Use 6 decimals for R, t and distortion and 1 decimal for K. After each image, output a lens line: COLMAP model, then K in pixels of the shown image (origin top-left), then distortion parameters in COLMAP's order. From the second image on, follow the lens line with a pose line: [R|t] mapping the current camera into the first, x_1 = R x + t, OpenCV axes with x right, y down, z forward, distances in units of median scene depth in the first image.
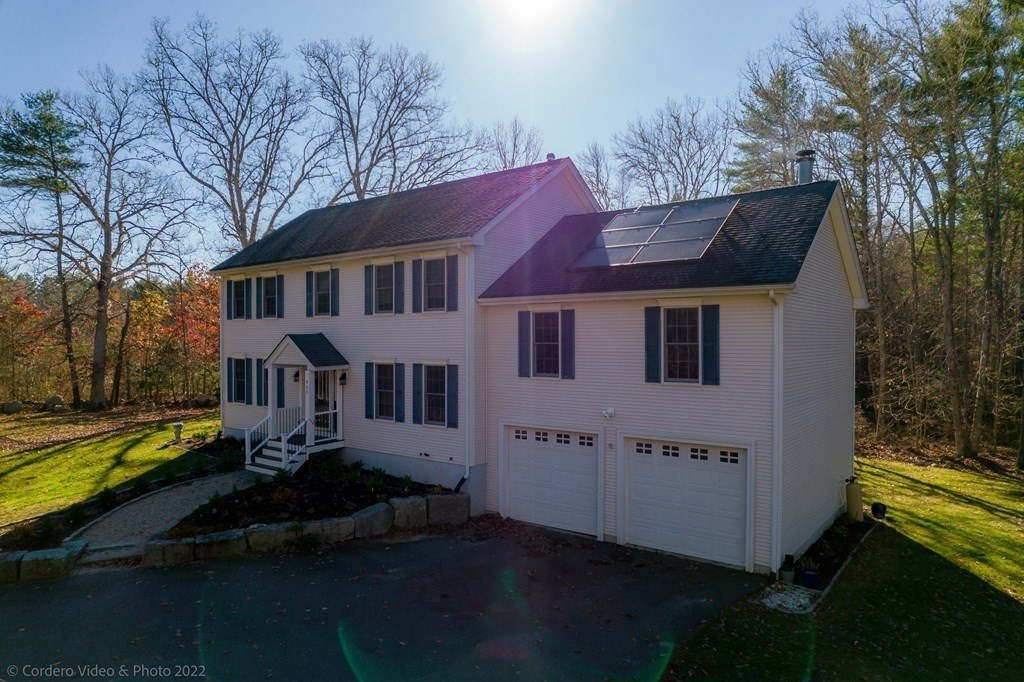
lens RADIAL K [[654.8, 0, 514.2], [0, 654.8, 343.7], [0, 0, 1]] dist [-0.066014, 0.051237]
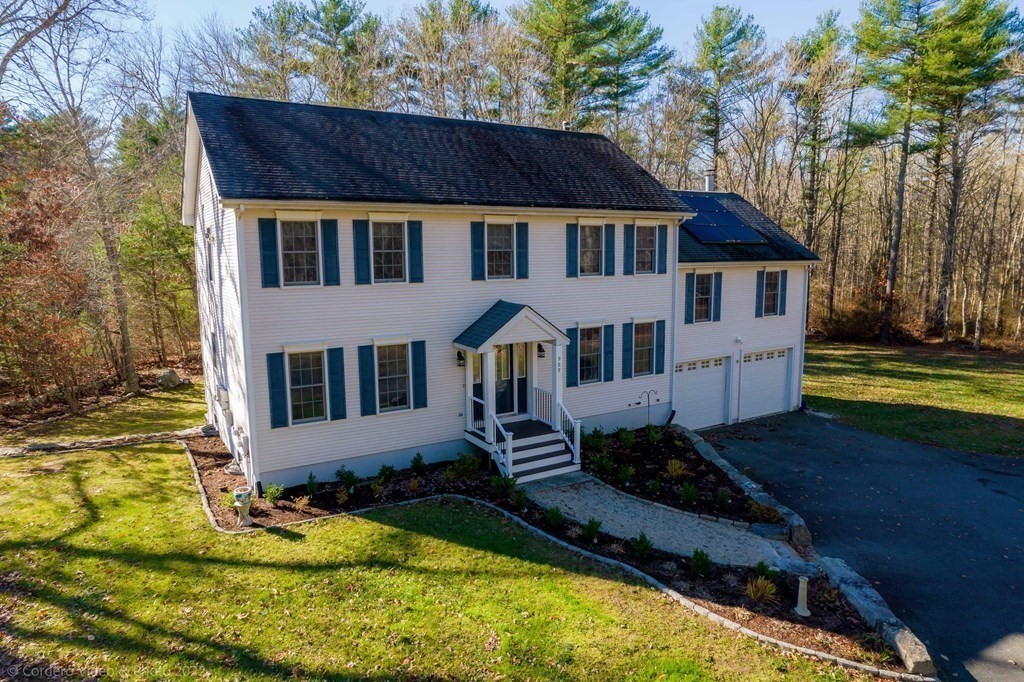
lens RADIAL K [[654.8, 0, 514.6], [0, 654.8, 342.1], [0, 0, 1]] dist [-0.066014, 0.051237]
pose [[0.353800, -0.130888, 0.926118, -1.182967], [0.014204, 0.990798, 0.134603, -0.083552], [-0.935213, -0.034468, 0.352404, 0.779508]]
